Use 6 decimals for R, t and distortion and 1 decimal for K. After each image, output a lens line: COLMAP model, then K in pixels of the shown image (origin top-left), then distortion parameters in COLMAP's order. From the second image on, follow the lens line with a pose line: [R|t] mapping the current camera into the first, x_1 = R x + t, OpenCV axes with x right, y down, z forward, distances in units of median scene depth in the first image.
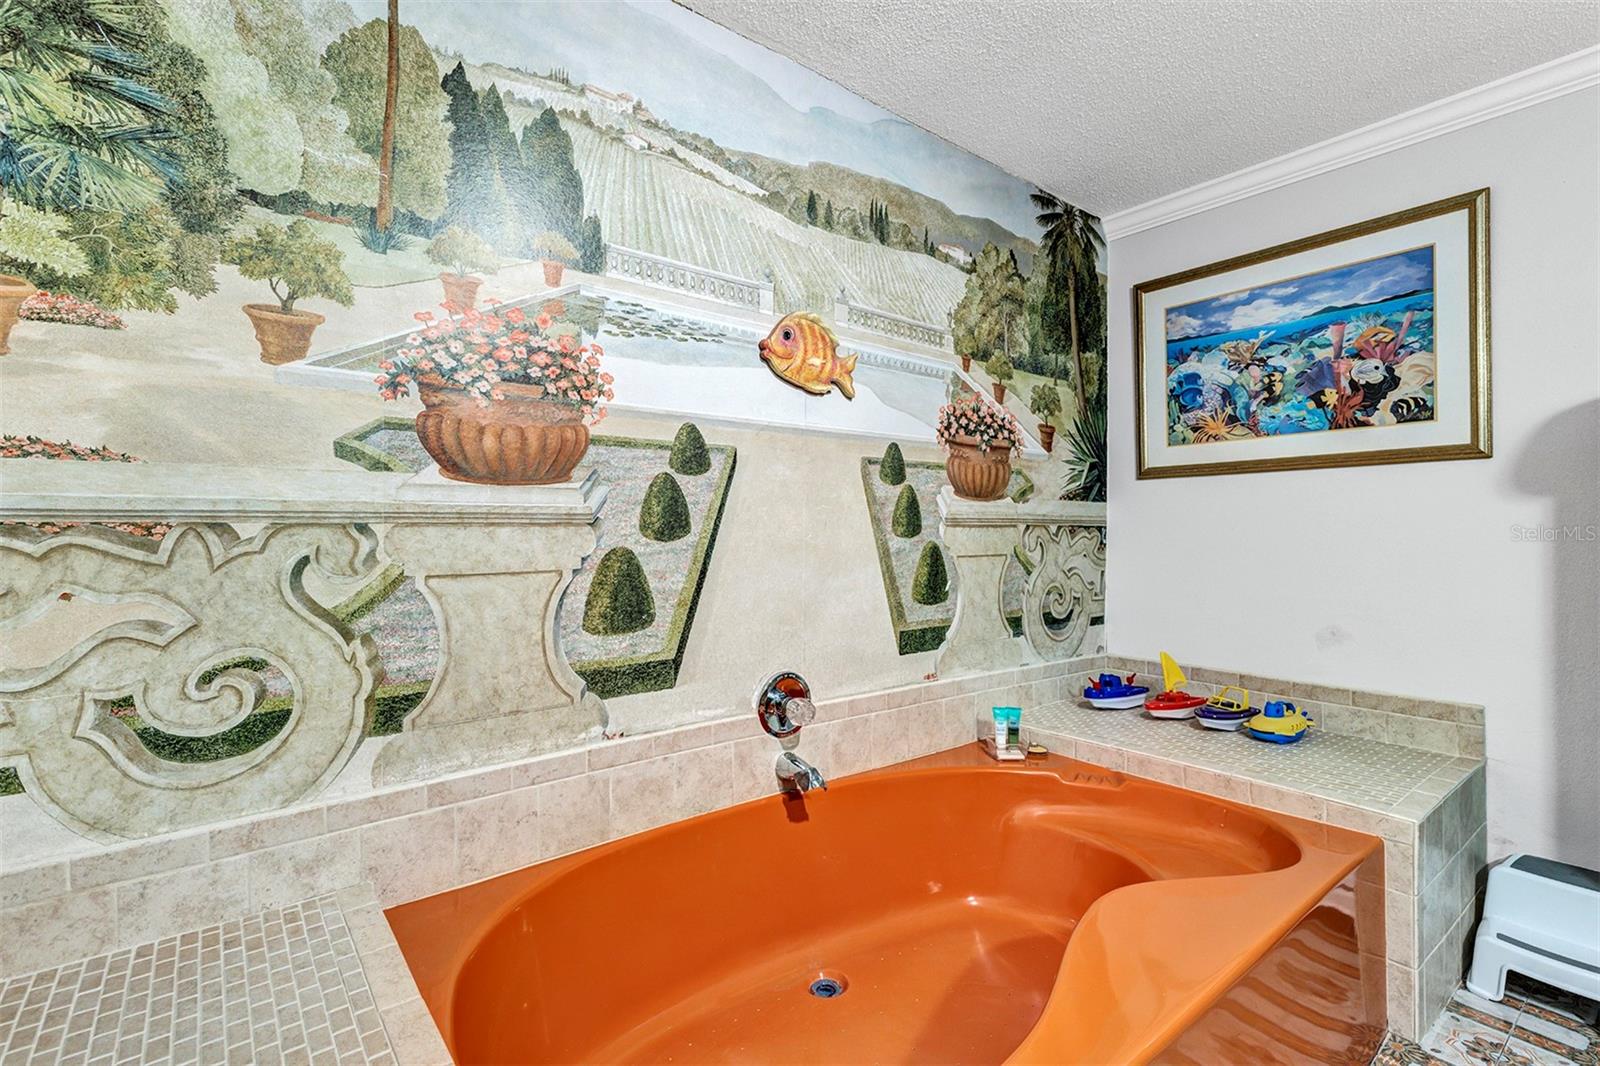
lens RADIAL K [[738.6, 0, 790.7], [0, 738.6, 530.3], [0, 0, 1]] dist [0.009031, 0.000251]
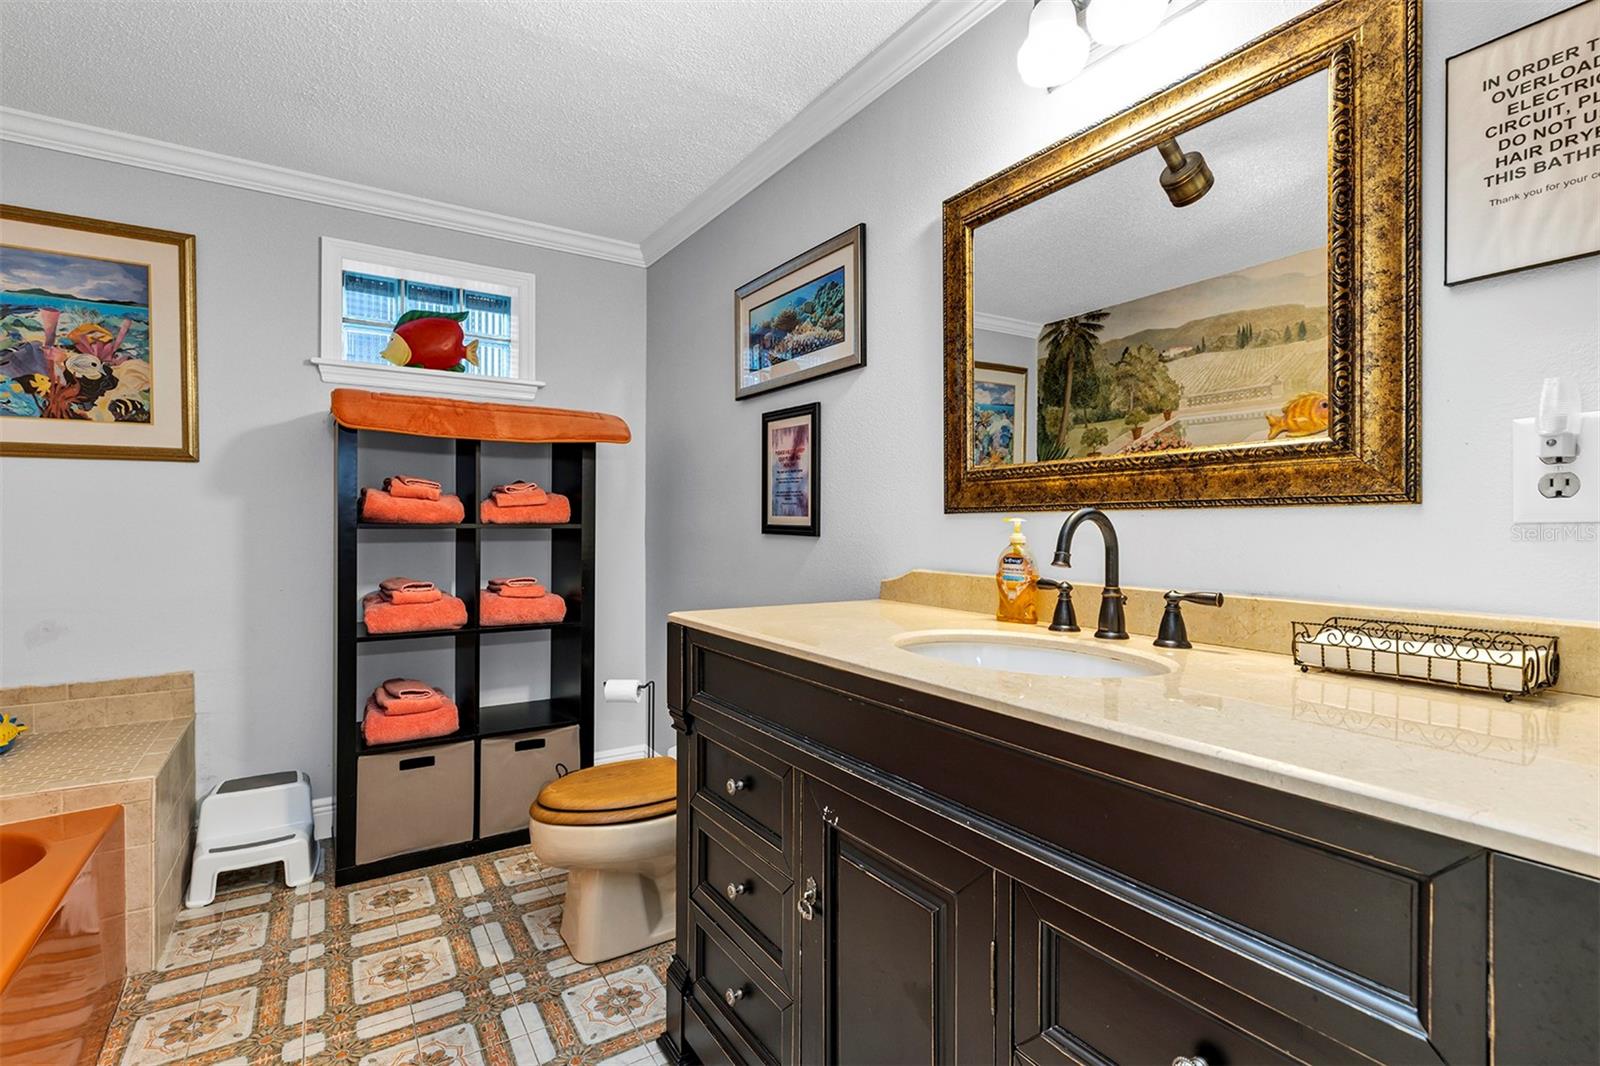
lens RADIAL K [[738.6, 0, 789.7], [0, 738.6, 527.6], [0, 0, 1]] dist [0.009031, 0.000251]
pose [[0.104624, -0.006003, 0.994494, -0.140273], [0.000603, 0.999982, 0.005972, 0.001255], [-0.994512, -0.000025, 0.104626, -0.065935]]
